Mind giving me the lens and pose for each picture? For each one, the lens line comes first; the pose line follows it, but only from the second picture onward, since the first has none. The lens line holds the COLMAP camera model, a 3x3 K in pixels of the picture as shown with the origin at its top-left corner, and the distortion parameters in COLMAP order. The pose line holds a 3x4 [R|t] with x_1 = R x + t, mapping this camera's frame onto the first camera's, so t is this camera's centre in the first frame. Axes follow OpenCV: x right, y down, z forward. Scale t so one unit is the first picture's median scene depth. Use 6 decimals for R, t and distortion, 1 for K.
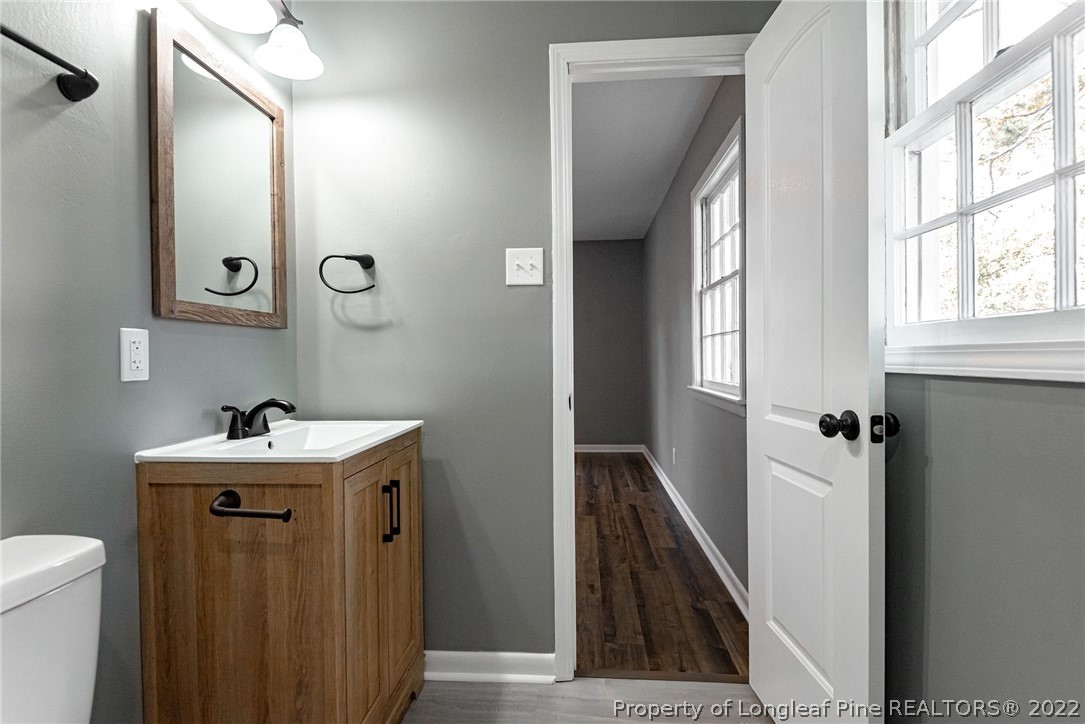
lens RADIAL K [[521.4, 0, 544.3], [0, 521.4, 361.7], [0, 0, 1]] dist [0.025381, -0.019225]
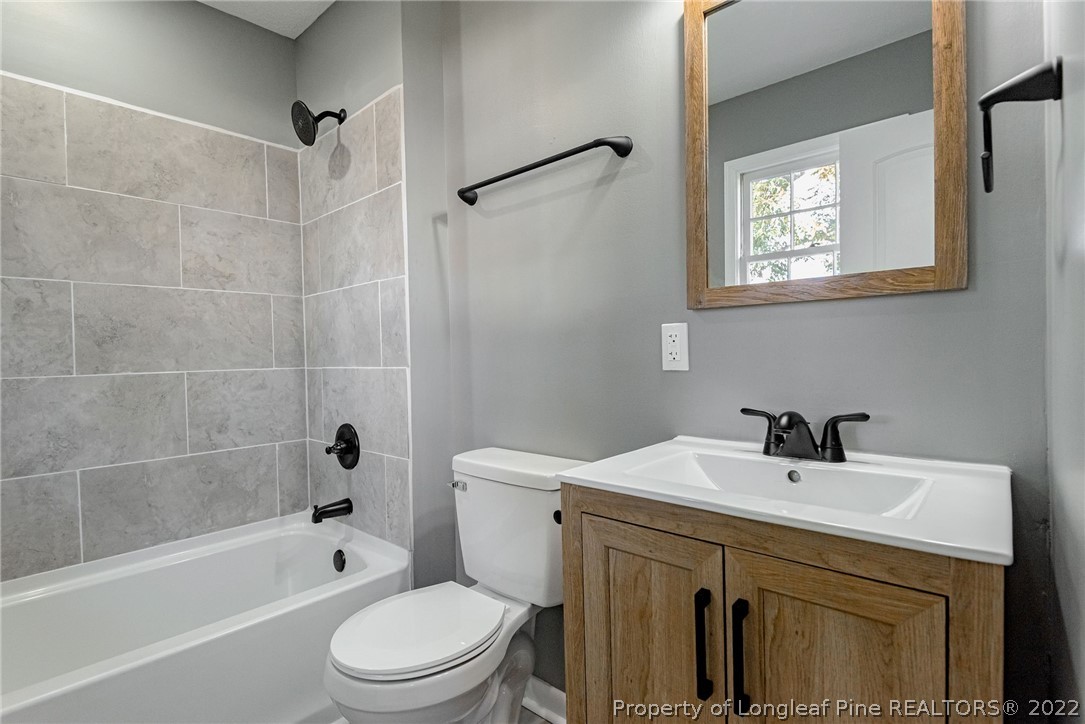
lens RADIAL K [[519.9, 0, 542.5], [0, 519.9, 362.0], [0, 0, 1]] dist [0.030870, -0.027555]
pose [[-0.605412, 0.038696, -0.794971, 0.225713], [0.019805, 0.999241, 0.033556, -0.020566], [0.795666, 0.004571, -0.605719, 1.247146]]
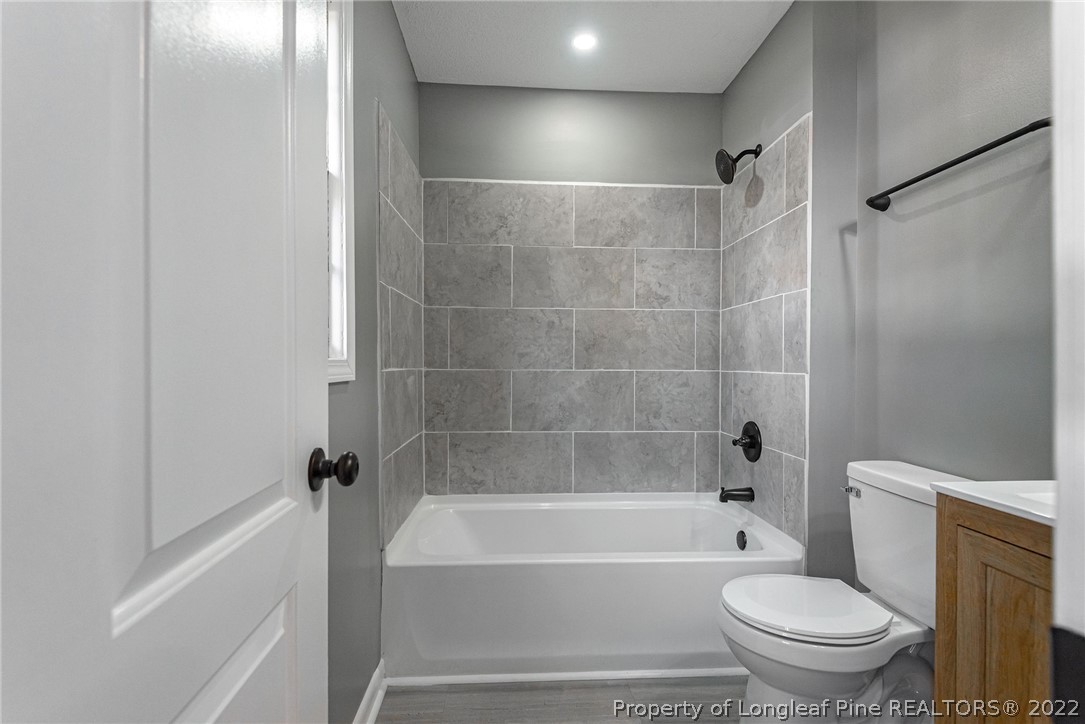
lens RADIAL K [[521.4, 0, 544.3], [0, 521.4, 361.7], [0, 0, 1]] dist [0.025381, -0.019225]
pose [[-0.989503, 0.005926, -0.144391, 0.291187], [0.004059, 0.999904, 0.013218, -0.024273], [0.144455, 0.012493, -0.989432, 1.472701]]
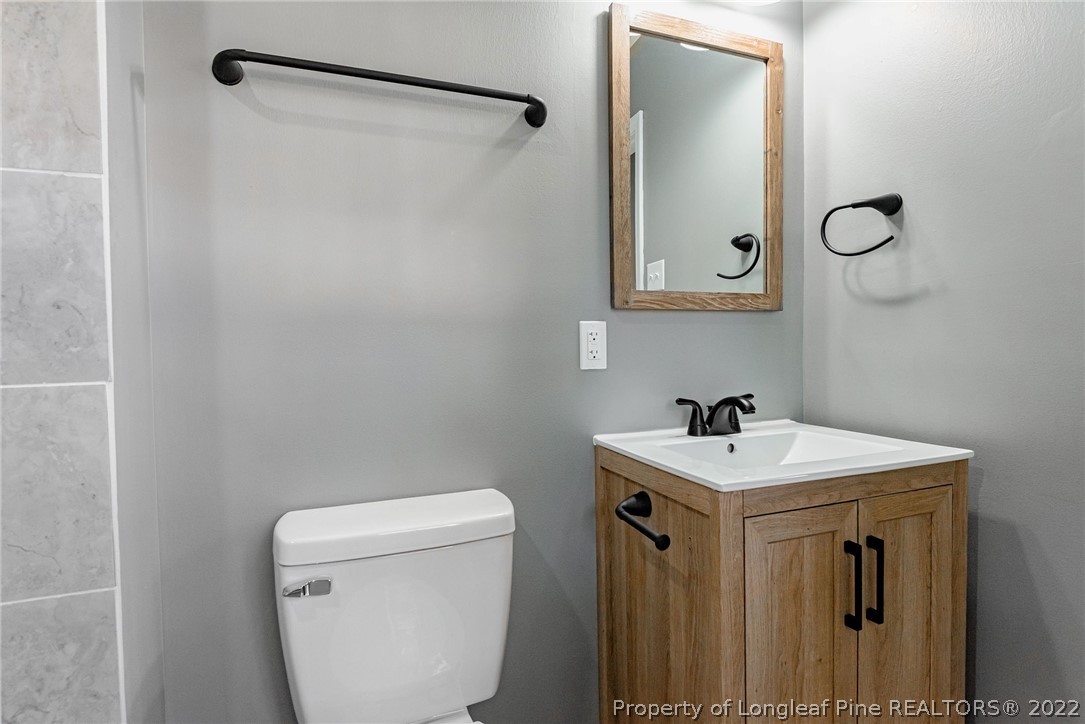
lens RADIAL K [[521.4, 0, 544.3], [0, 521.4, 361.7], [0, 0, 1]] dist [0.025381, -0.019225]
pose [[0.418842, 0.025894, -0.907690, 0.132422], [0.002629, 0.999555, 0.029727, -0.009833], [0.908056, -0.014838, 0.418587, 0.397064]]
